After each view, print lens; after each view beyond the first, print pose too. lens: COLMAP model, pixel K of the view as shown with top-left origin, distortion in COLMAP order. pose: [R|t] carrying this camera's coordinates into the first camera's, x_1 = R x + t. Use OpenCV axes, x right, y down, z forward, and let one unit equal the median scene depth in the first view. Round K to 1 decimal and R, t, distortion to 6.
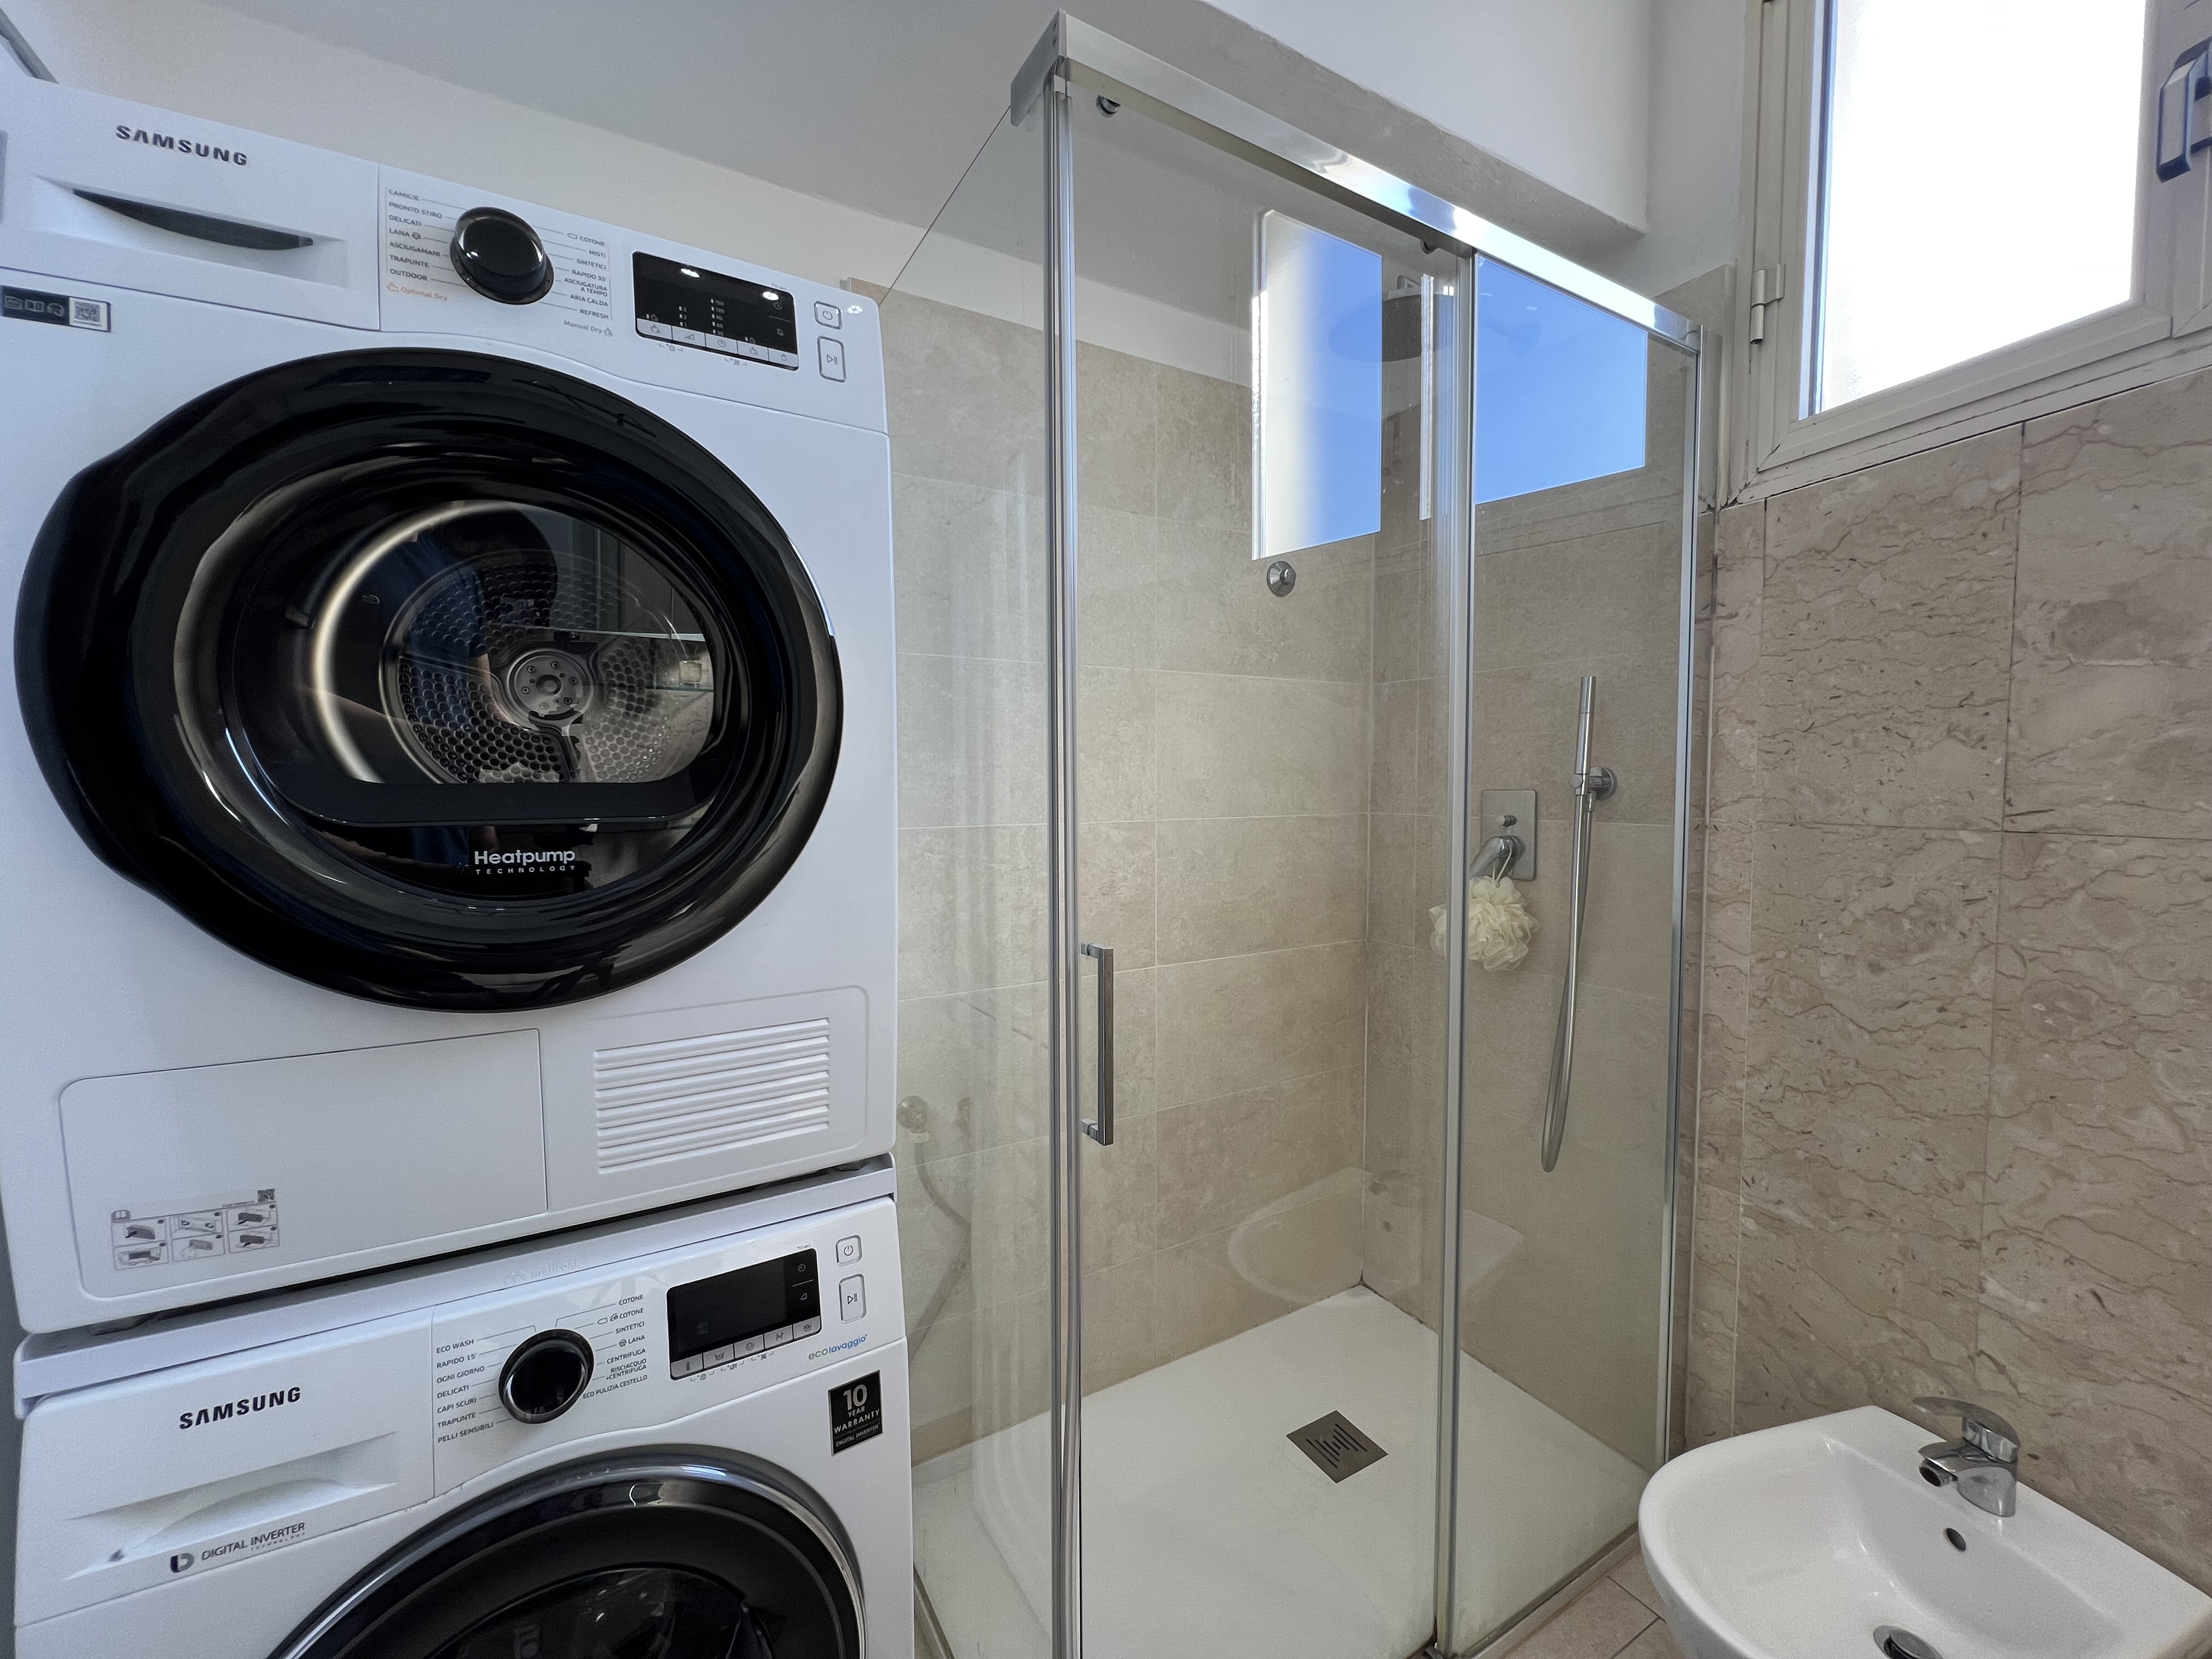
lens RADIAL K [[885.3, 0, 1106.1], [0, 885.3, 828.1], [0, 0, 1]] dist [0.000627, 0.000083]
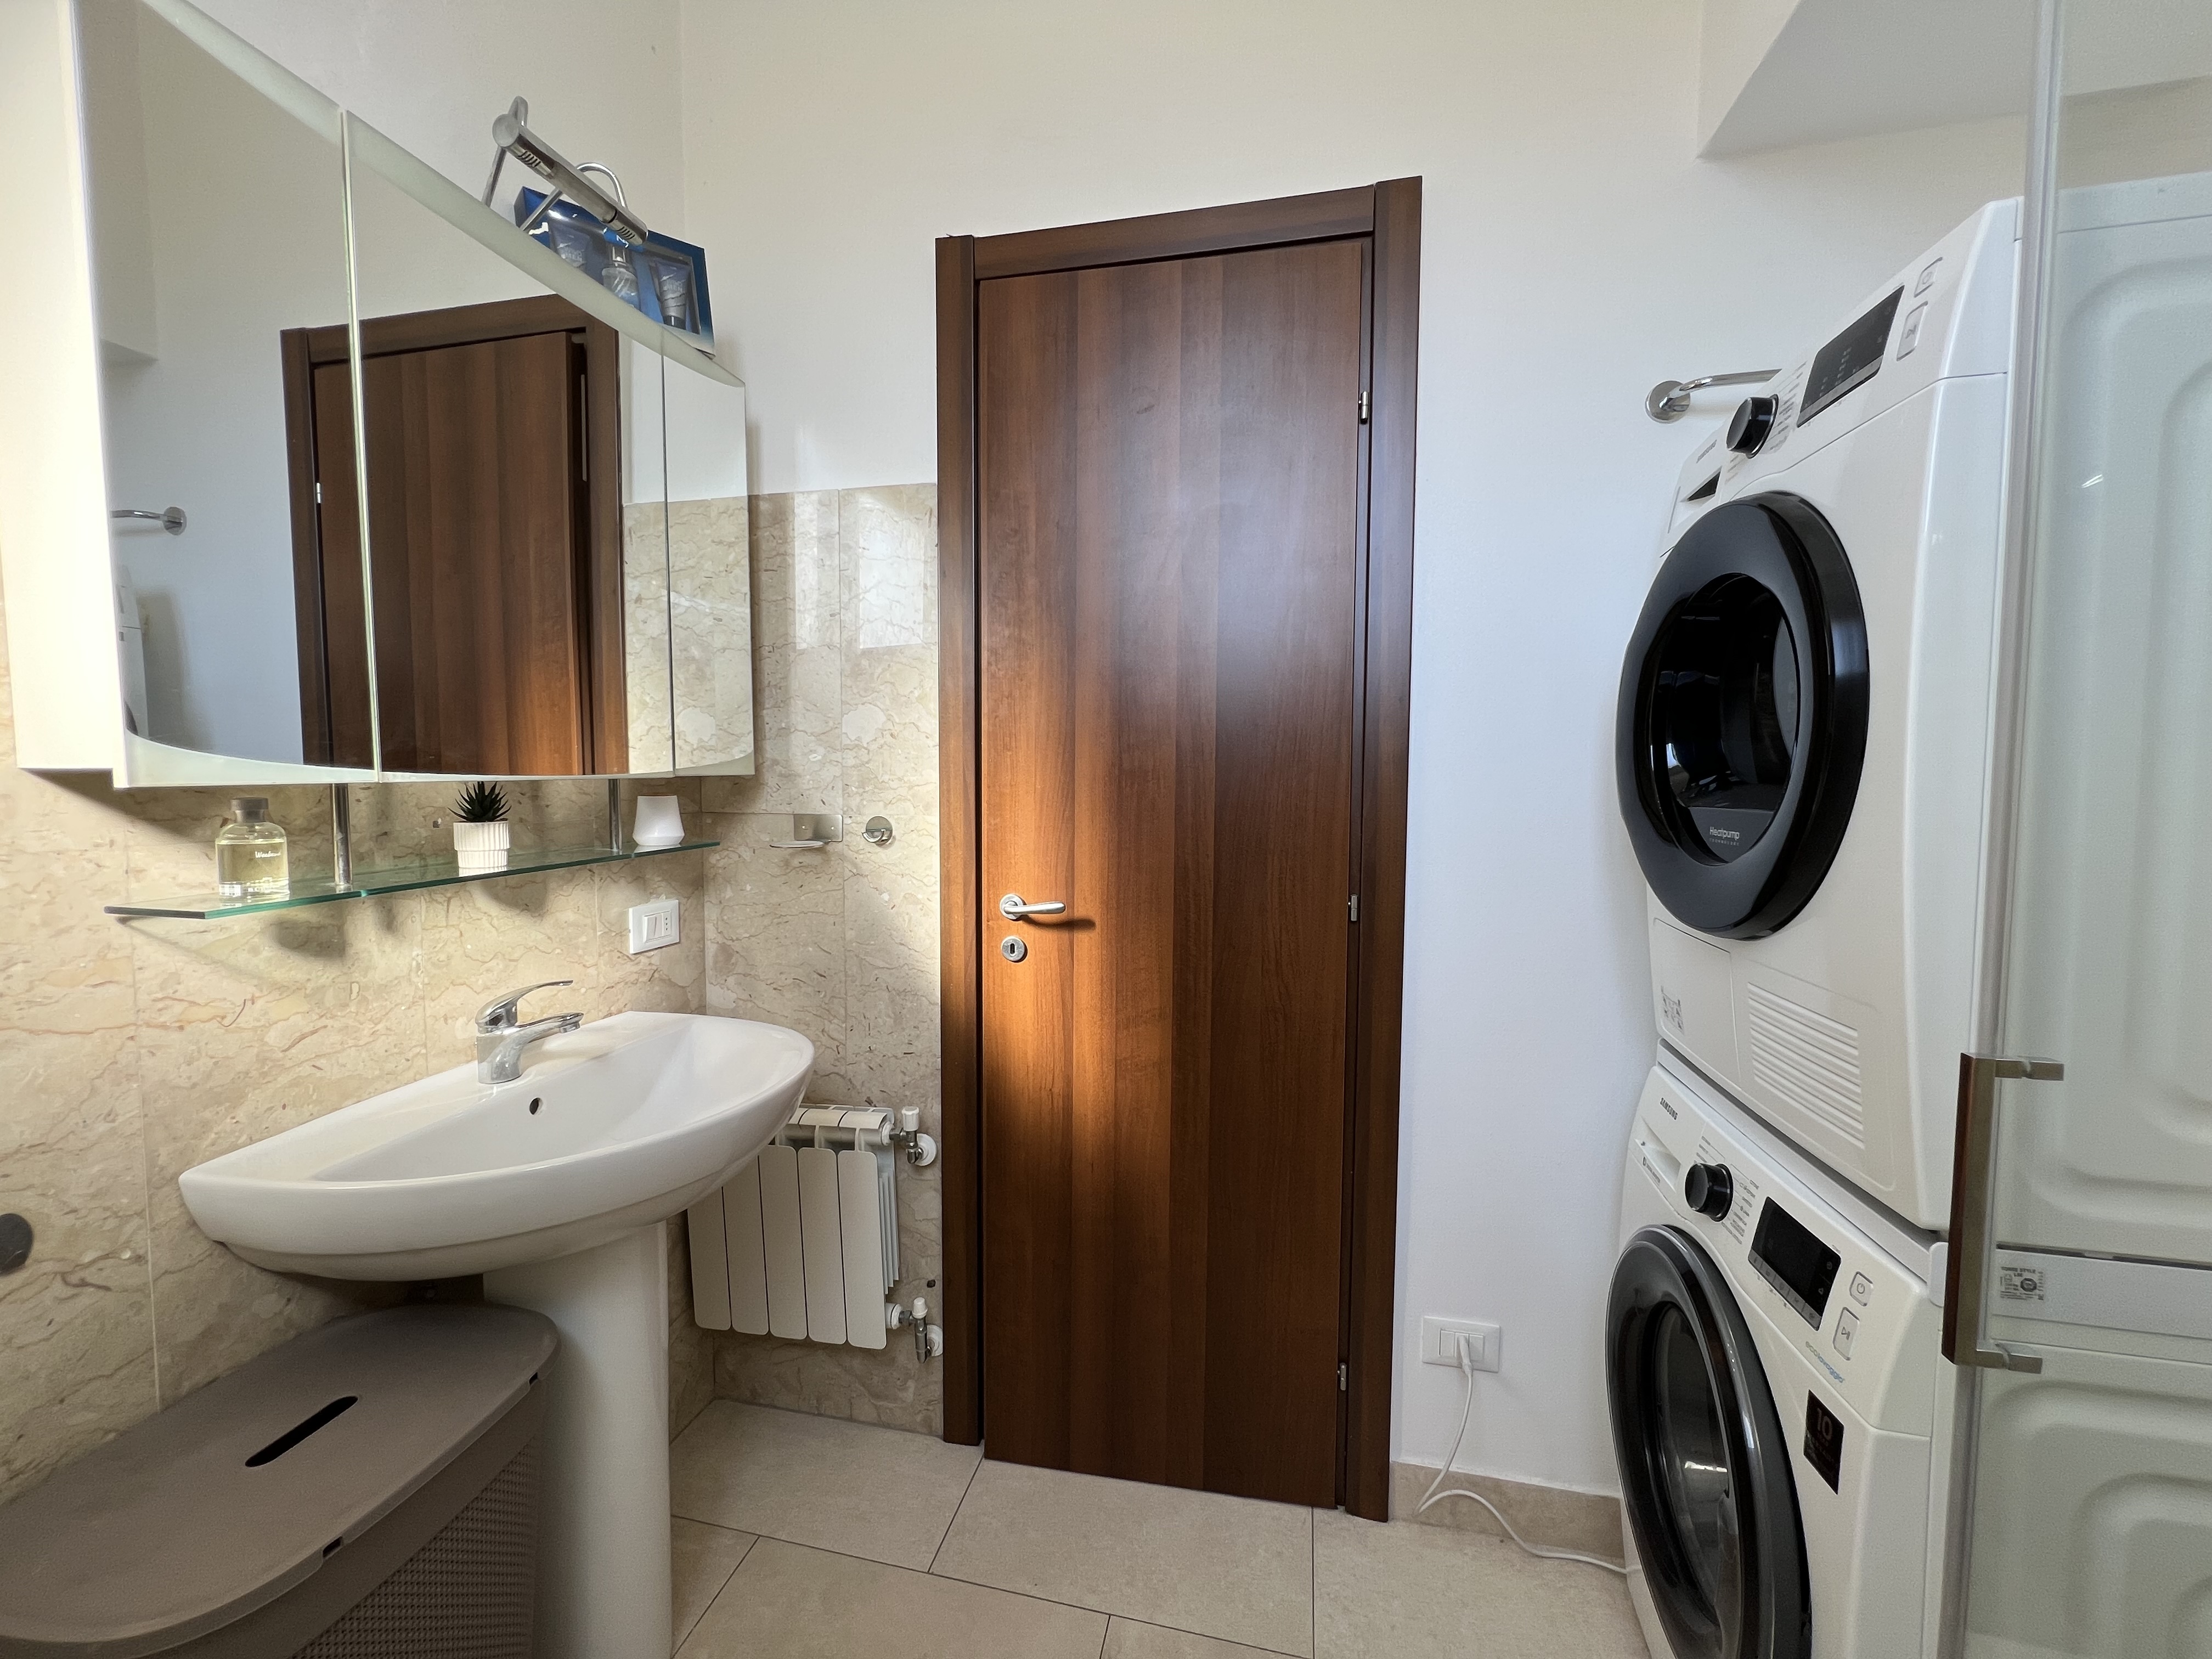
lens RADIAL K [[885.3, 0, 1101.5], [0, 885.3, 828.8], [0, 0, 1]] dist [0.000627, 0.000083]
pose [[-0.677777, 0.049307, -0.733613, 1.055463], [-0.039525, 0.993863, 0.103316, -0.087144], [0.734205, 0.099022, -0.671668, 1.120387]]
